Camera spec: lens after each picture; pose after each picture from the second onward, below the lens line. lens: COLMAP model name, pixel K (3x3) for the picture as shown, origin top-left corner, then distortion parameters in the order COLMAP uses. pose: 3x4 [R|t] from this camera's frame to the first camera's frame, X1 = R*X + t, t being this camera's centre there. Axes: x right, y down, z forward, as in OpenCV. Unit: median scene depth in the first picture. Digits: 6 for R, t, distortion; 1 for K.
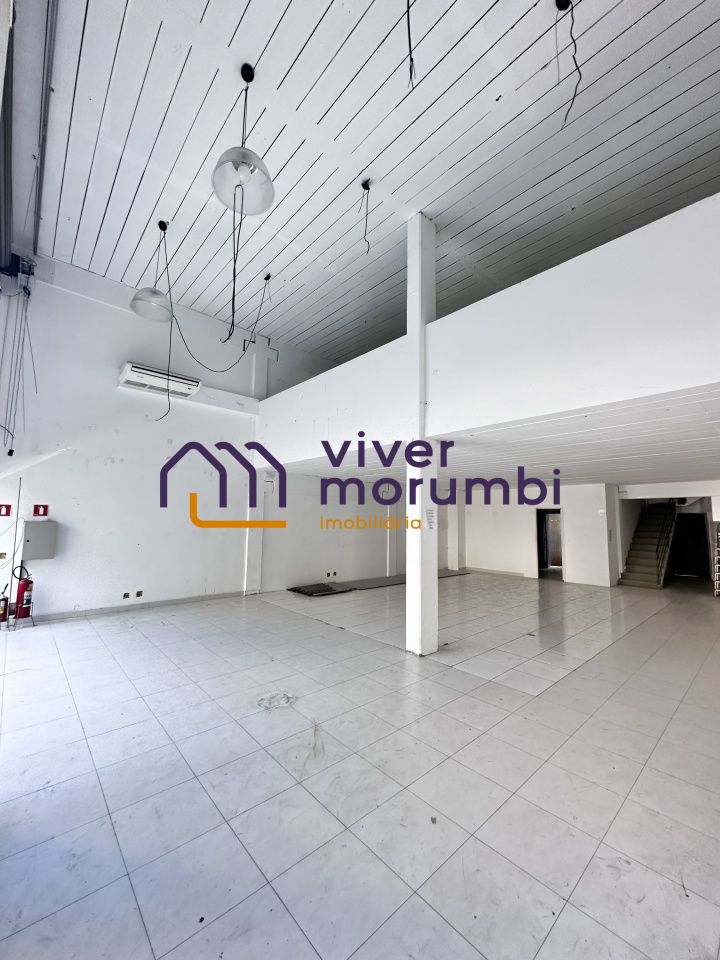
lens RADIAL K [[383.6, 0, 360.0], [0, 383.6, 480.0], [0, 0, 1]] dist [-0.001683, -0.000134]
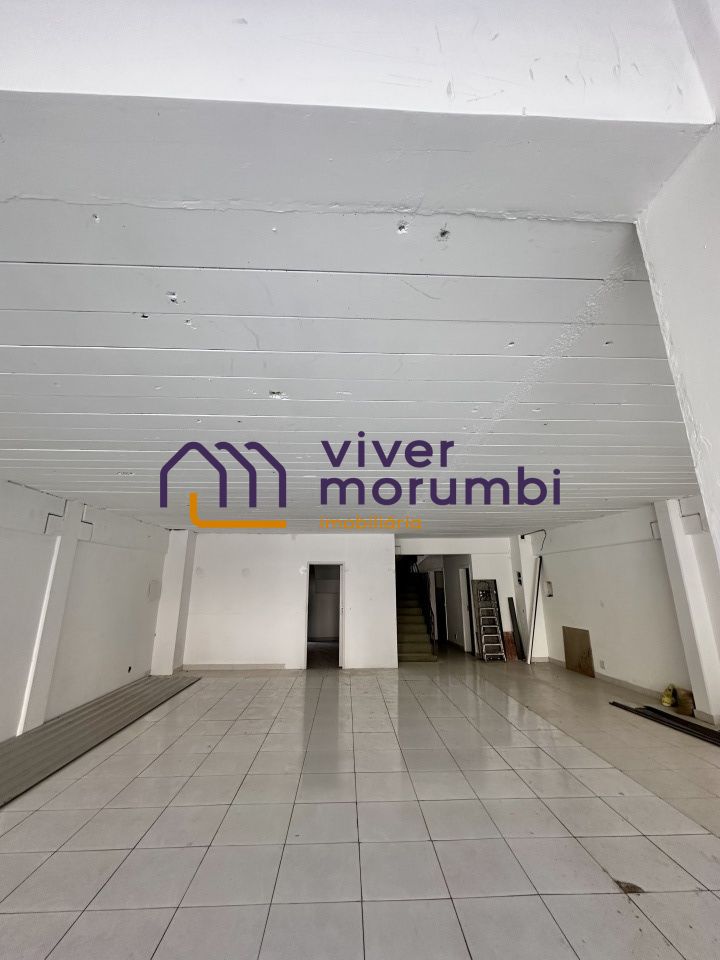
lens RADIAL K [[383.6, 0, 360.0], [0, 383.6, 480.0], [0, 0, 1]] dist [-0.001683, -0.000134]
pose [[0.644236, 0.181875, 0.742888, -0.039360], [-0.065919, 0.980904, -0.182980, 0.047006], [-0.761981, 0.068912, 0.643922, 0.472701]]
